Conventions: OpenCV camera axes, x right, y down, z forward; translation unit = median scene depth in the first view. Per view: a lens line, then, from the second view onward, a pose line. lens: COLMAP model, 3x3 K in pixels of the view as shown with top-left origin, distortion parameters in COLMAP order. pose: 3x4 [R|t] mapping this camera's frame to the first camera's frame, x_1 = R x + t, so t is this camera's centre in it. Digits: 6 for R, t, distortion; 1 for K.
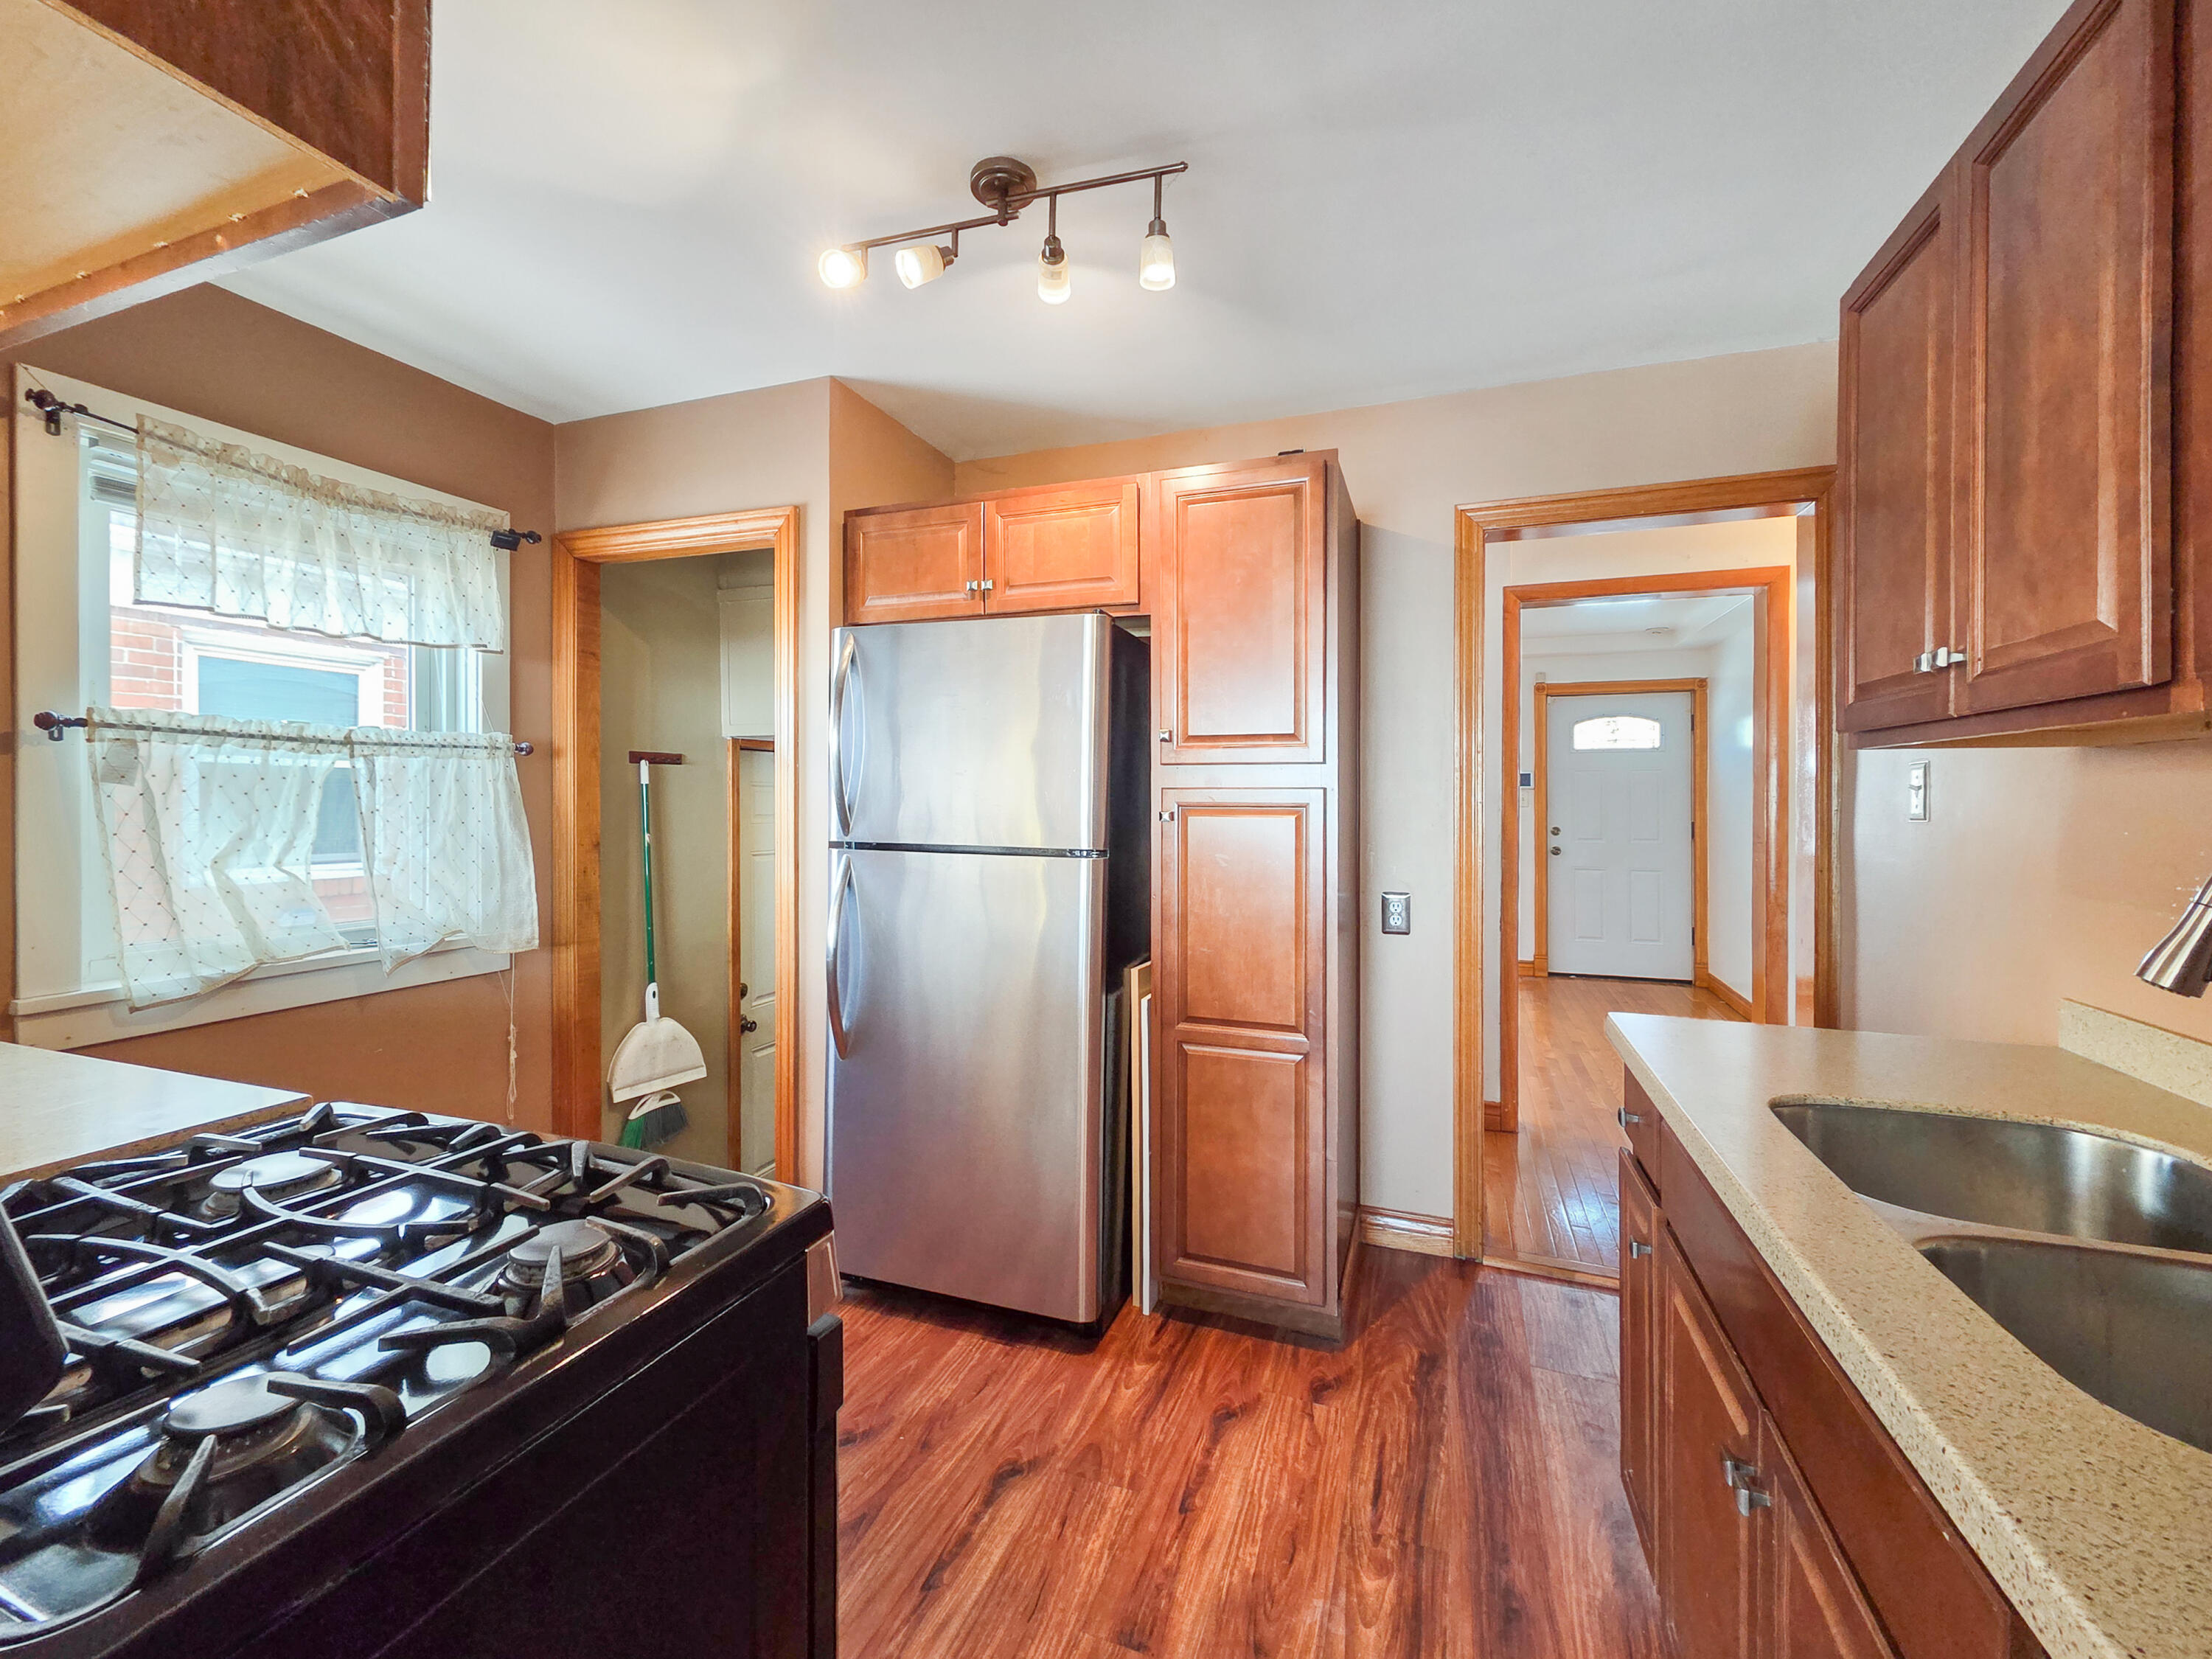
lens RADIAL K [[915.2, 0, 1098.0], [0, 915.2, 804.6], [0, 0, 1]] dist [0.002408, 0.000171]
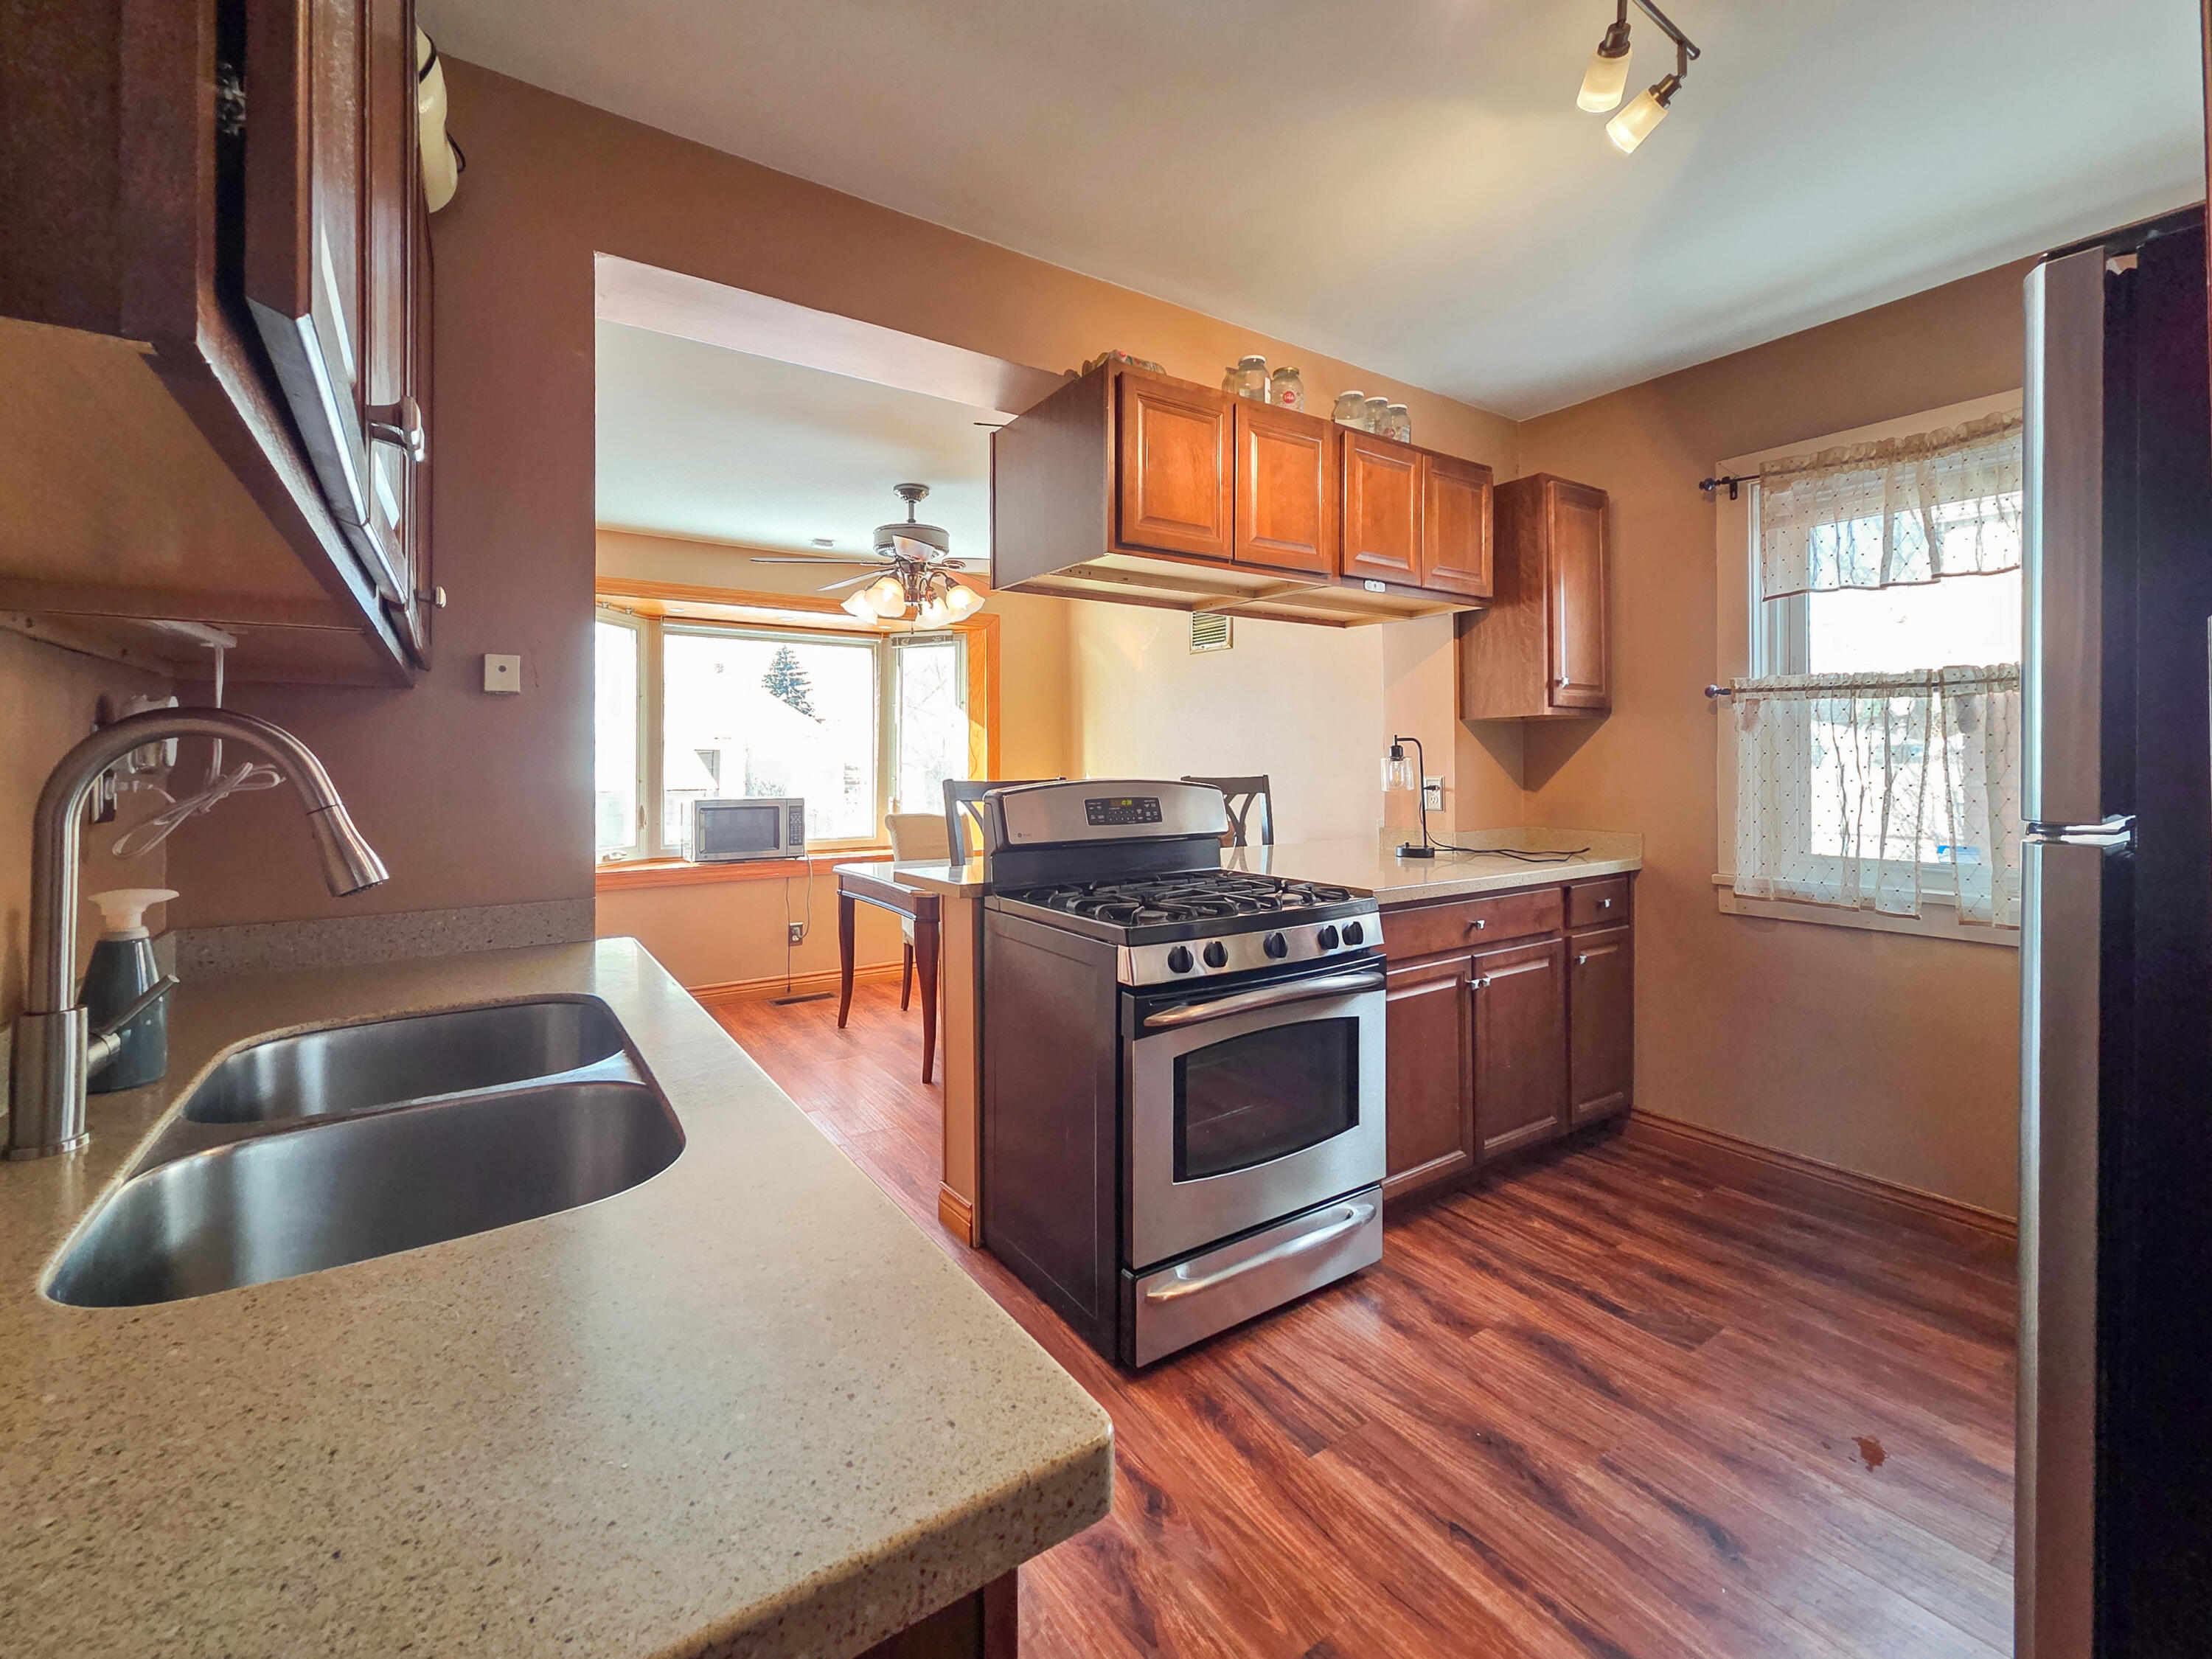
lens RADIAL K [[930.4, 0, 1093.0], [0, 930.4, 780.9], [0, 0, 1]] dist [0.002862, 0.000188]
pose [[-0.580682, 0.014458, -0.814002, 0.583024], [-0.004663, 0.999767, 0.021085, 0.022009], [0.814117, 0.016040, -0.580479, 0.866176]]
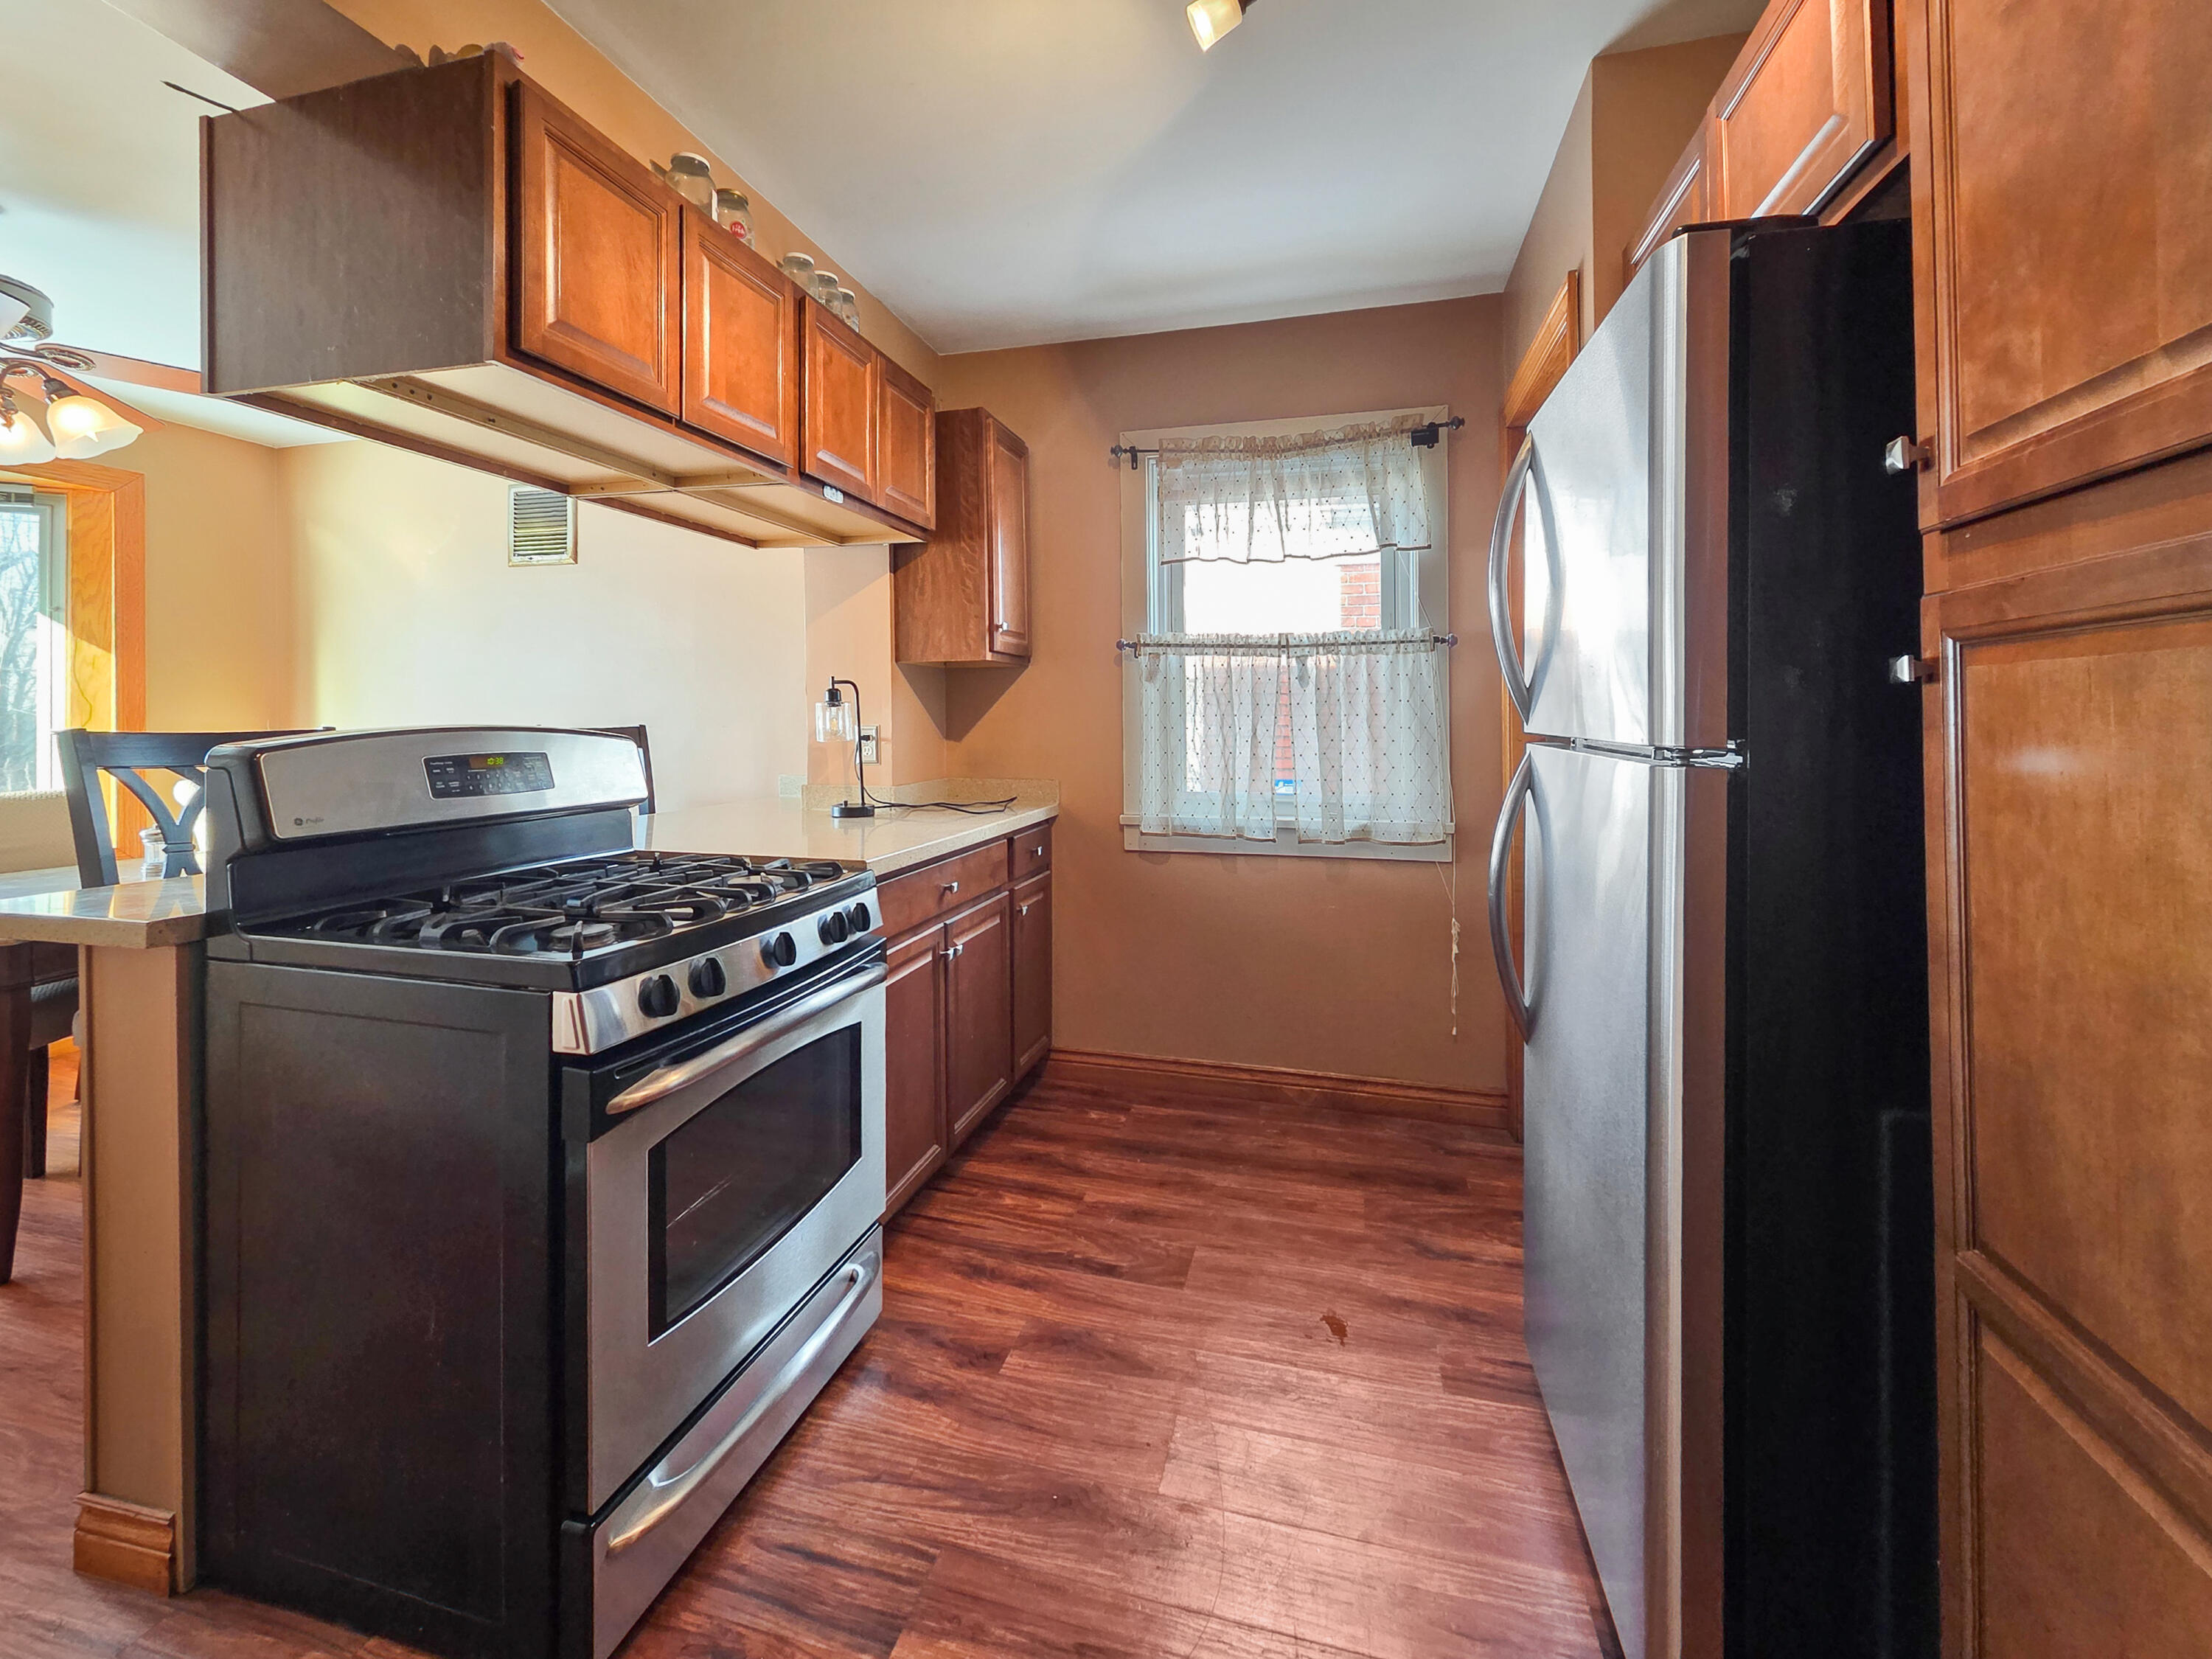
lens RADIAL K [[942.8, 0, 1086.7], [0, 942.8, 730.0], [0, 0, 1]] dist [0.000933, 0.000282]
pose [[0.093141, 0.008039, -0.995620, 0.427022], [-0.008694, 0.999936, 0.007260, 0.037917], [0.995615, 0.007979, 0.093205, 0.637581]]
